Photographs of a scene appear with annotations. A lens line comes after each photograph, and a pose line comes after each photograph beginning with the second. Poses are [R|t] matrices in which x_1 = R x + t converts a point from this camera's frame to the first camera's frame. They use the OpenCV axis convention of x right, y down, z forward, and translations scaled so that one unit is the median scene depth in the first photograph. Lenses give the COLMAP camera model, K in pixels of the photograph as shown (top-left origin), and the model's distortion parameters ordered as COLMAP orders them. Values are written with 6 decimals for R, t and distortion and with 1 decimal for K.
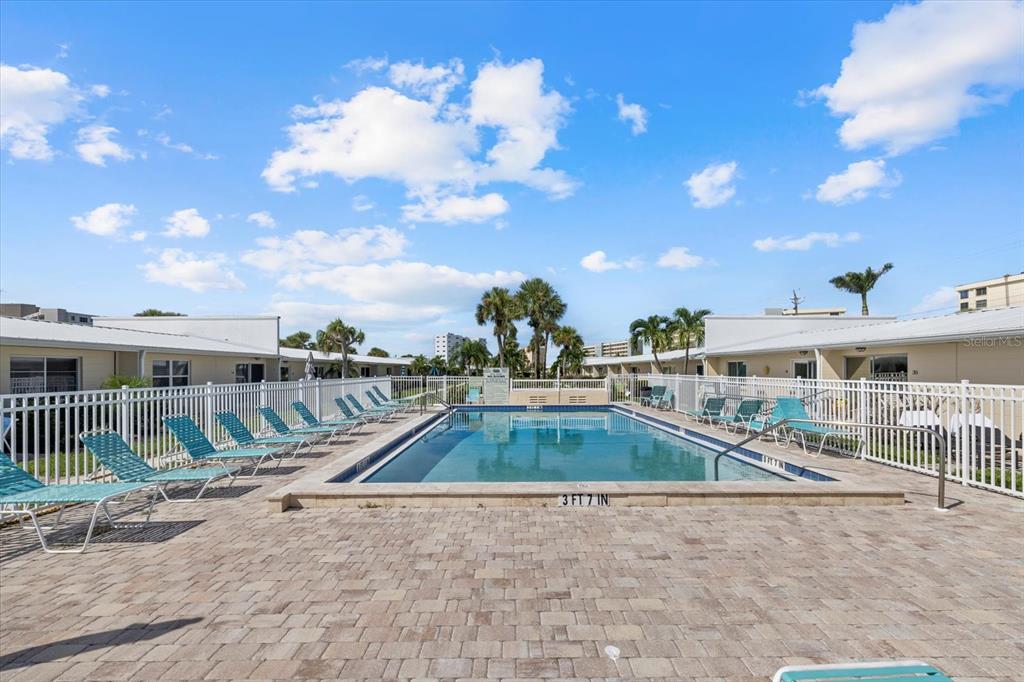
lens RADIAL K [[469.9, 0, 507.2], [0, 469.9, 358.4], [0, 0, 1]] dist [0.004777, 0.000725]
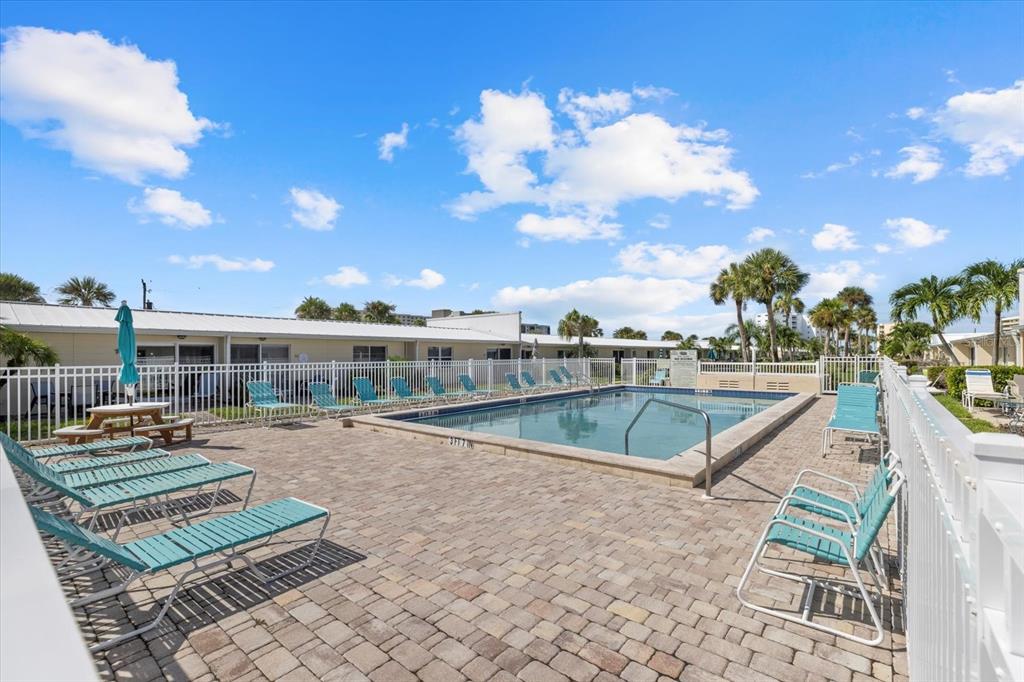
lens RADIAL K [[469.9, 0, 507.2], [0, 469.9, 358.4], [0, 0, 1]] dist [0.004777, 0.000725]
pose [[0.748321, 0.006672, -0.663303, 0.406230], [0.018191, 0.999367, 0.030575, 0.000023], [0.663087, -0.034946, 0.747726, 0.006678]]
